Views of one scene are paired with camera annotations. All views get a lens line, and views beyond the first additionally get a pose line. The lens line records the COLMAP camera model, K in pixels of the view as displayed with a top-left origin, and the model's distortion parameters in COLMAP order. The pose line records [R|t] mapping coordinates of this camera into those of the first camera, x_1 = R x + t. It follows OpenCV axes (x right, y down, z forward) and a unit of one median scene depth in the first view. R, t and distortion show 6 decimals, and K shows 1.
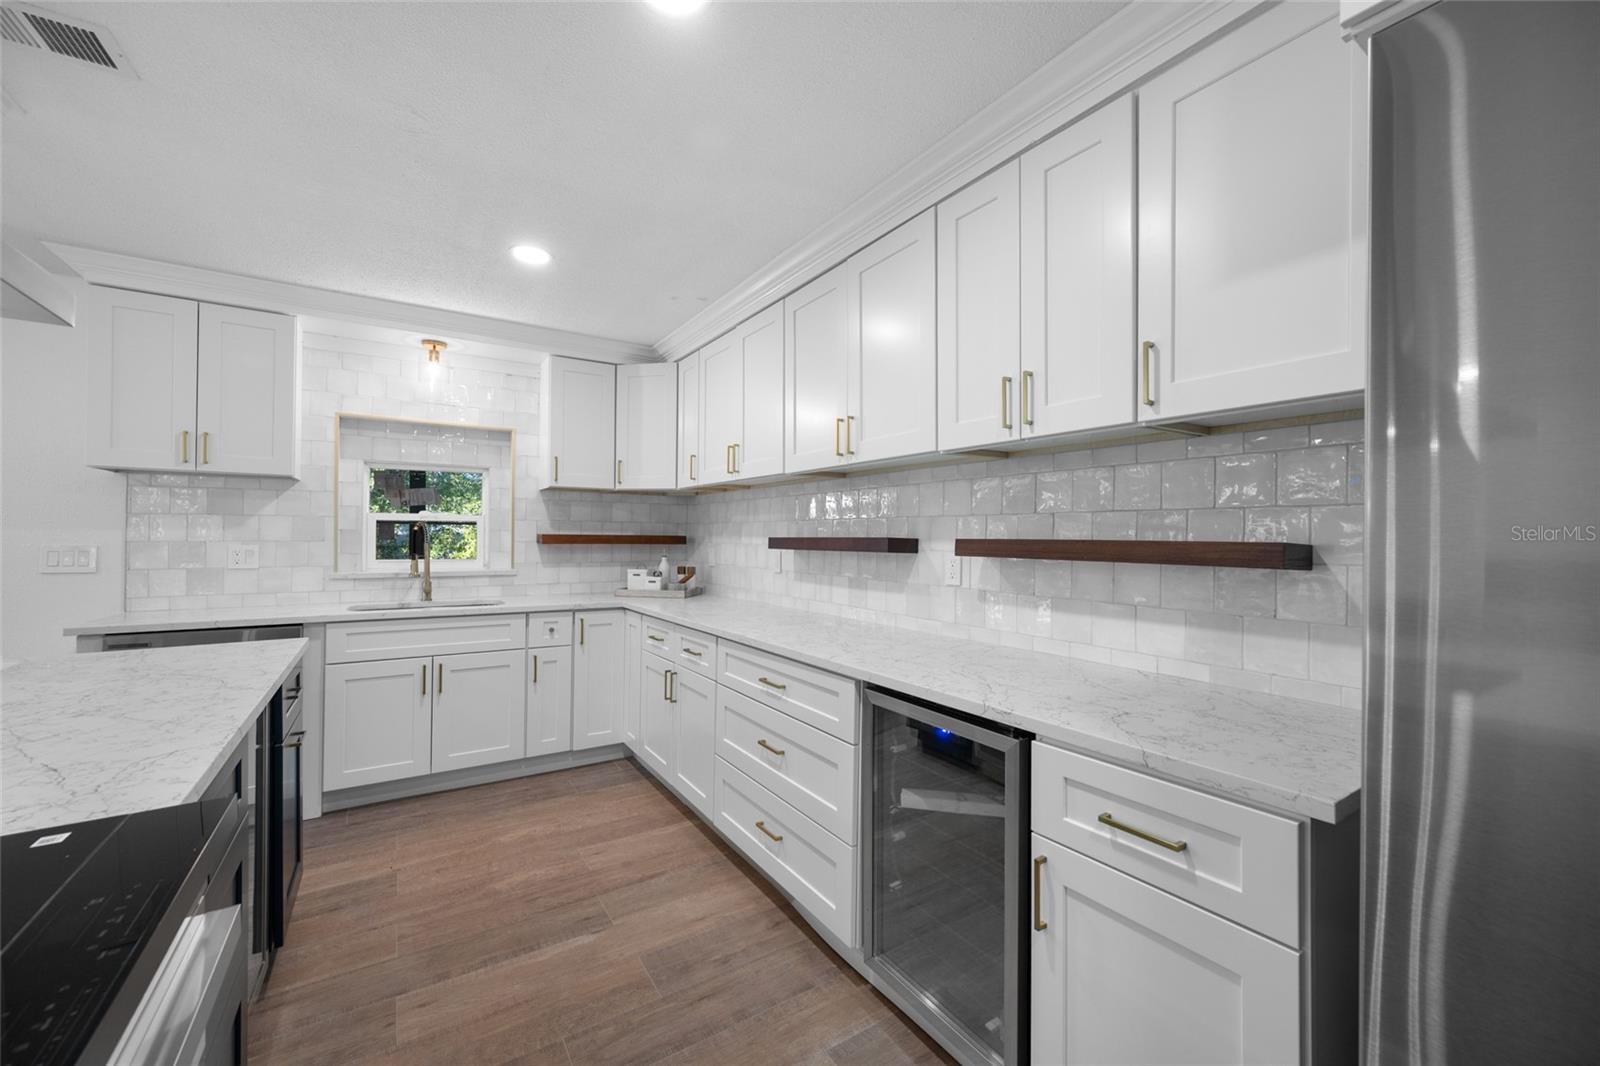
lens RADIAL K [[632.5, 0, 799.7], [0, 632.5, 533.6], [0, 0, 1]] dist [0.000230, 0.000758]
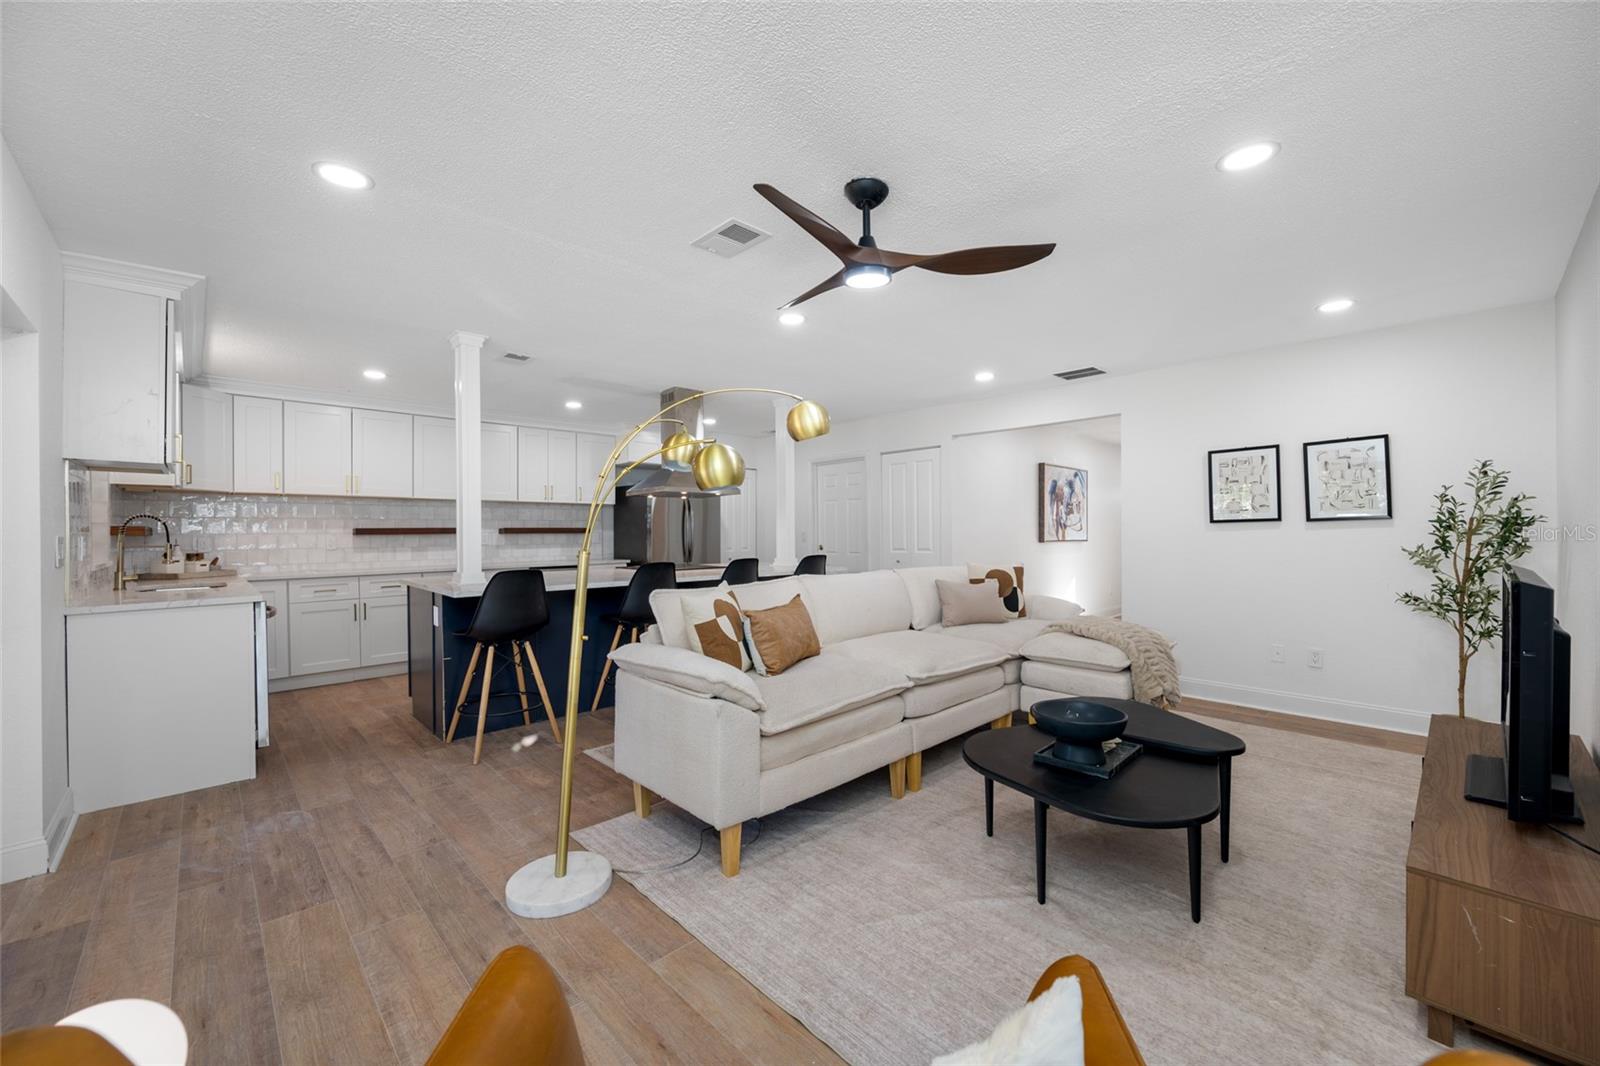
lens RADIAL K [[632.5, 0, 801.6], [0, 632.5, 529.7], [0, 0, 1]] dist [0.000230, 0.000758]
pose [[-0.192107, -0.001566, 0.981373, -2.159404], [0.003467, 0.999991, 0.002275, 0.010617], [-0.981368, 0.003840, -0.192100, 0.114468]]
